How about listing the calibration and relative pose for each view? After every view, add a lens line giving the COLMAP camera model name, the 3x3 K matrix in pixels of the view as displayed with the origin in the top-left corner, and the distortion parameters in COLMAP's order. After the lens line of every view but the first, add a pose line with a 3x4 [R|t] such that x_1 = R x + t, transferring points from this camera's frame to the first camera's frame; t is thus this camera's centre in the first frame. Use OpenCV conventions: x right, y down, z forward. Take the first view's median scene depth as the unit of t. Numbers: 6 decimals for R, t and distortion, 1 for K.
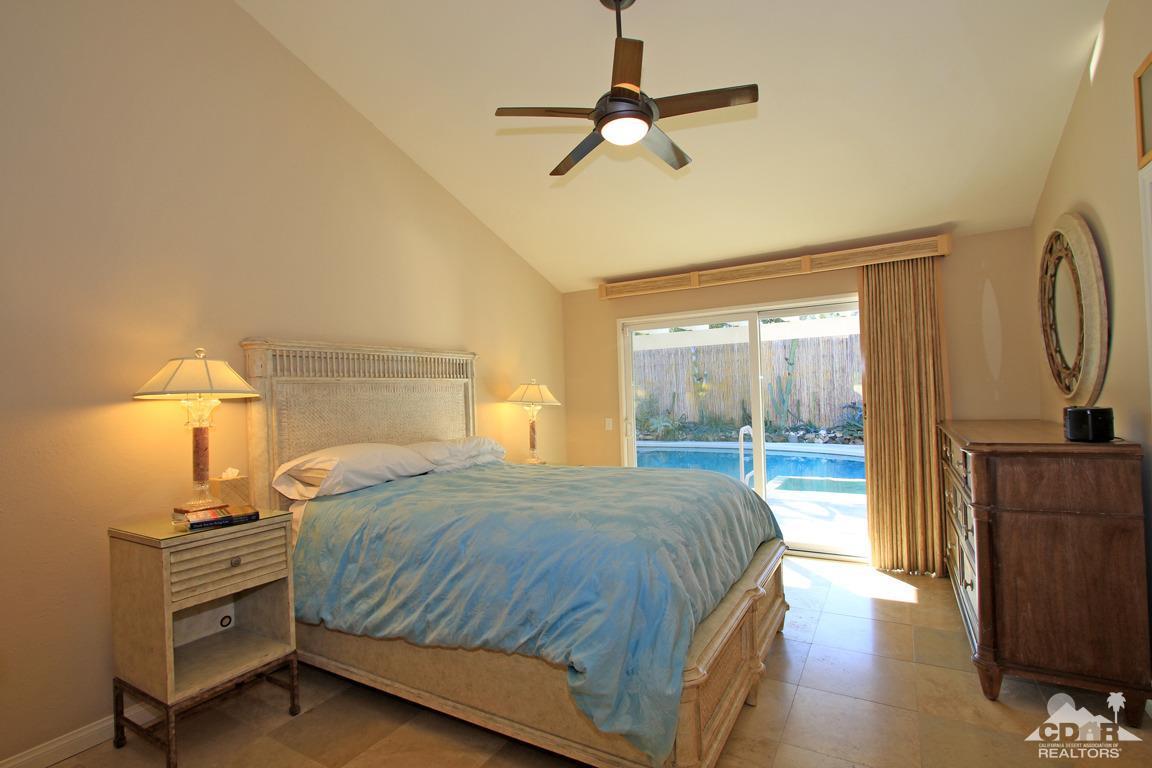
lens RADIAL K [[551.3, 0, 566.1], [0, 551.3, 387.7], [0, 0, 1]] dist [-0.022625, 0.005283]
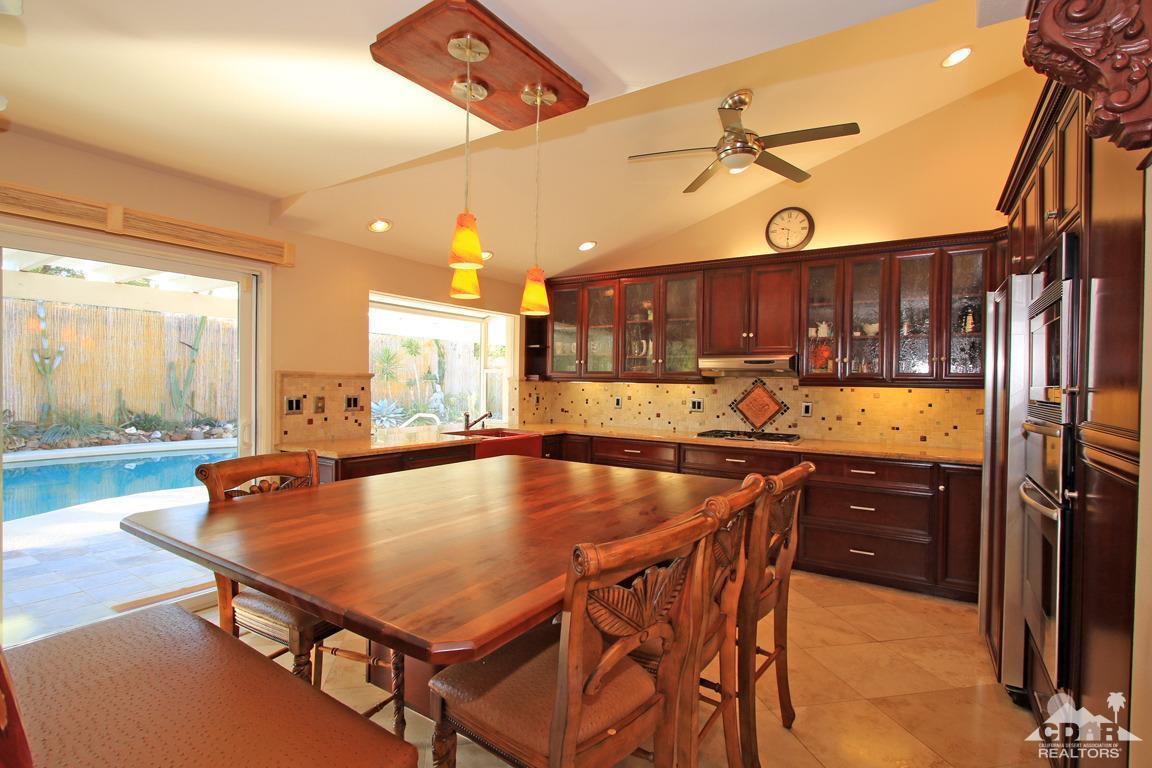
lens RADIAL K [[551.3, 0, 566.1], [0, 551.3, 387.7], [0, 0, 1]] dist [-0.022625, 0.005283]
pose [[0.057835, 0.026278, 0.997980, -0.421446], [-0.028436, 0.999291, -0.024664, 0.021674], [-0.997921, -0.026952, 0.058542, 0.359985]]
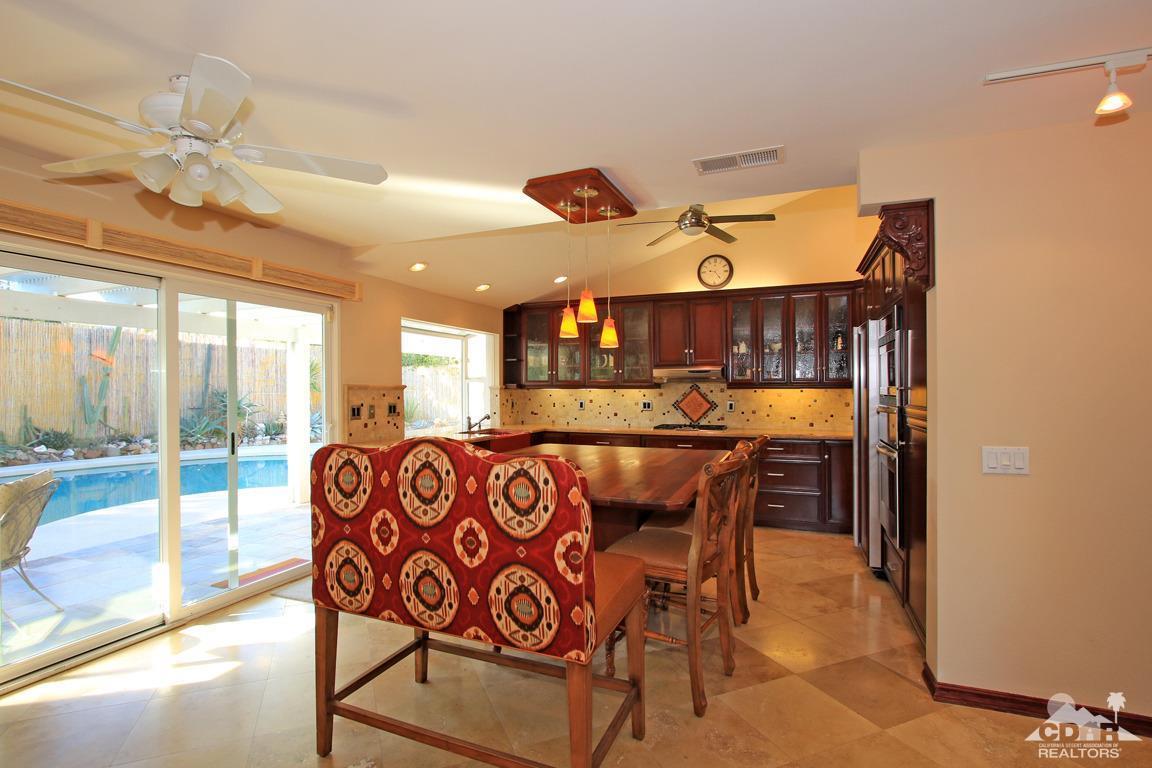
lens RADIAL K [[551.2, 0, 564.7], [0, 551.2, 388.8], [0, 0, 1]] dist [-0.020328, 0.001015]
pose [[-0.134226, 0.036136, 0.990292, -0.501688], [-0.002700, 0.999318, -0.036832, 0.024922], [-0.990947, -0.007618, -0.134037, 0.424417]]
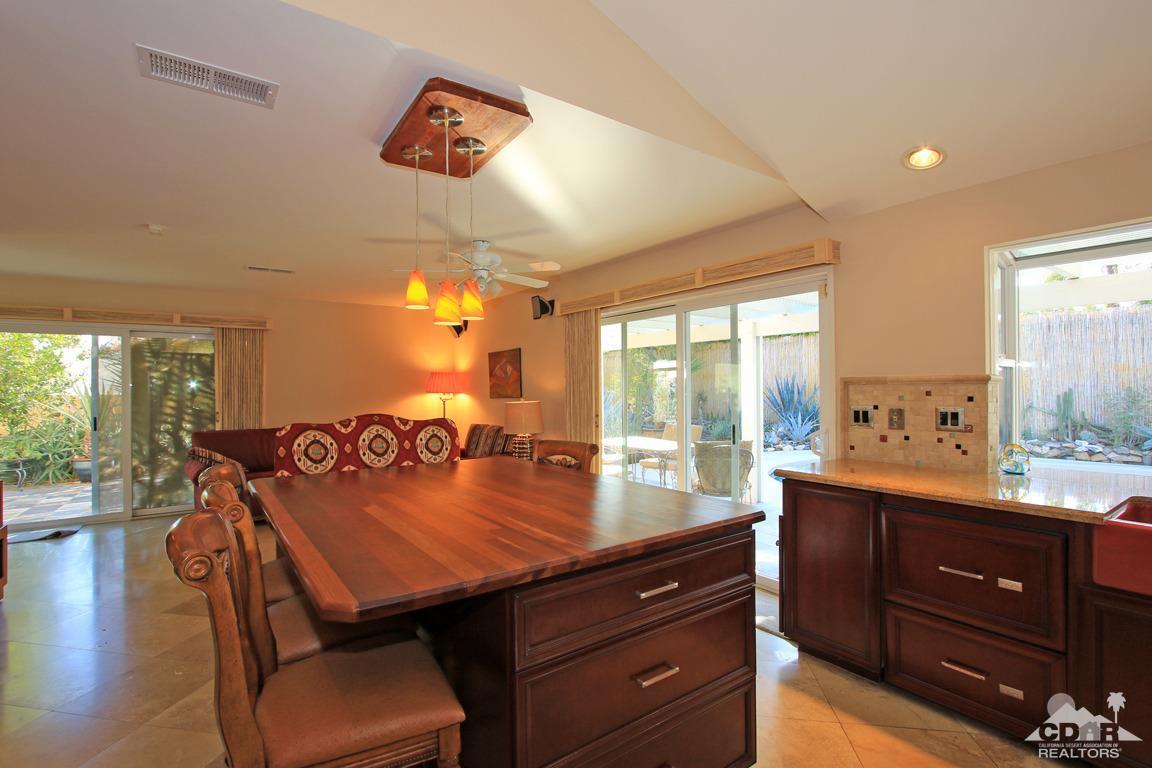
lens RADIAL K [[530.6, 0, 571.5], [0, 530.6, 386.3], [0, 0, 1]] dist [-0.010427, 0.000717]
pose [[0.909987, 0.027163, -0.413746, -0.193257], [-0.019842, 0.999561, 0.021982, 0.012618], [0.414161, -0.011793, 0.910127, 0.261852]]
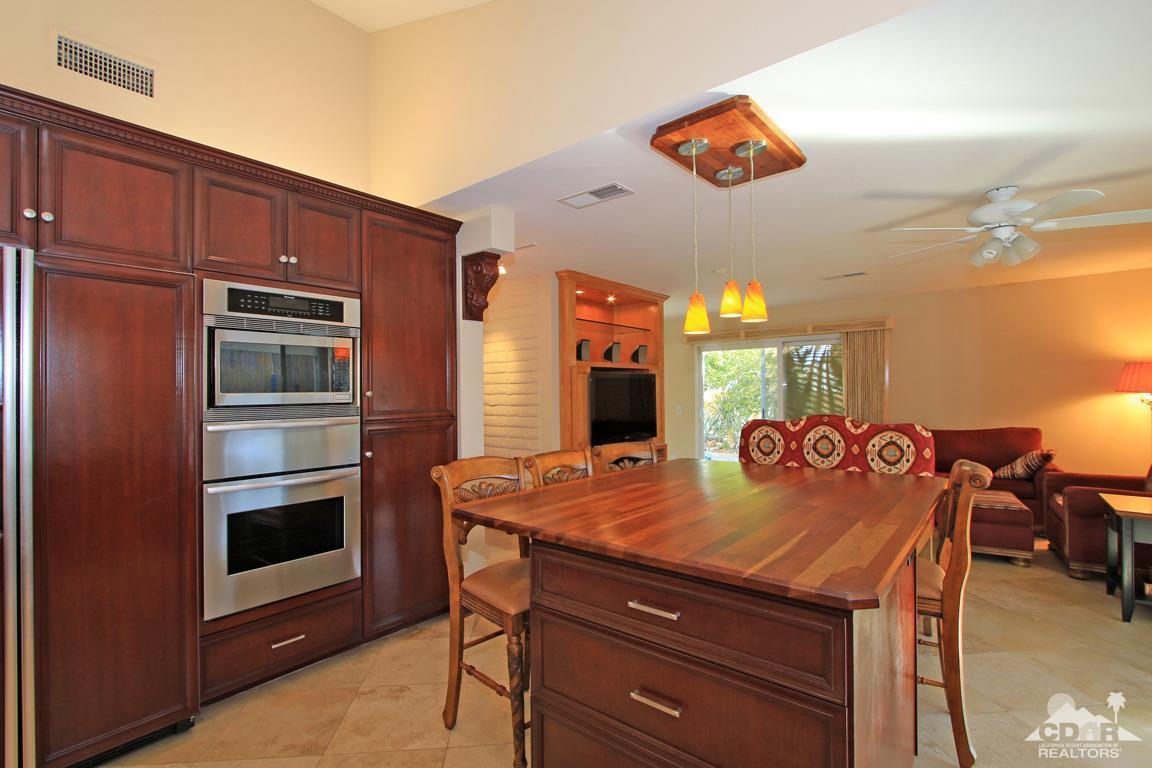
lens RADIAL K [[535.1, 0, 569.5], [0, 535.1, 384.4], [0, 0, 1]] dist [-0.020334, 0.000402]
pose [[-0.169728, 0.023496, -0.985211, -0.121222], [0.027808, 0.999432, 0.019044, 0.010920], [0.985099, -0.024165, -0.170285, 0.366517]]
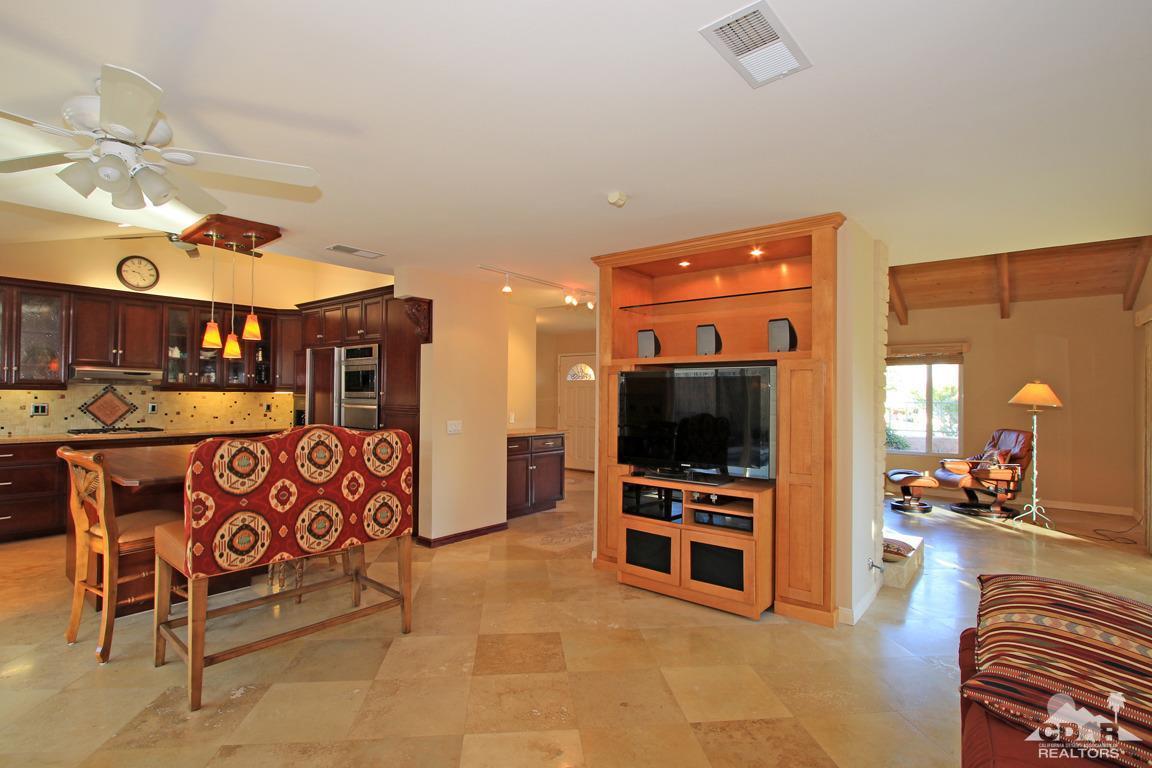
lens RADIAL K [[551.3, 0, 566.1], [0, 551.3, 387.7], [0, 0, 1]] dist [-0.022625, 0.005283]
pose [[-0.987021, 0.027892, 0.158148, -0.487065], [0.023775, 0.999329, -0.027871, 0.025970], [-0.158819, -0.023749, -0.987022, 0.614817]]
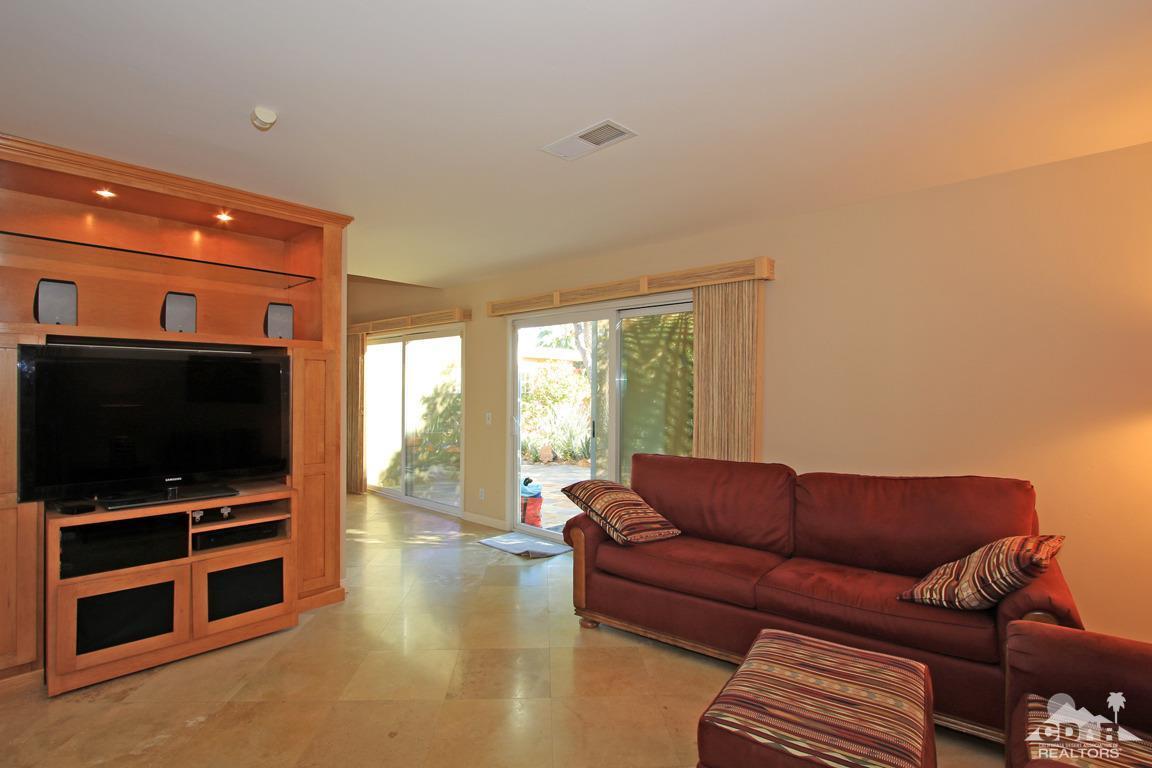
lens RADIAL K [[551.3, 0, 566.1], [0, 551.3, 387.7], [0, 0, 1]] dist [-0.022625, 0.005283]
pose [[-0.215314, 0.031682, -0.976031, -0.340441], [0.014911, 0.999464, 0.029153, 0.020961], [0.976431, -0.008276, -0.215671, 0.520435]]
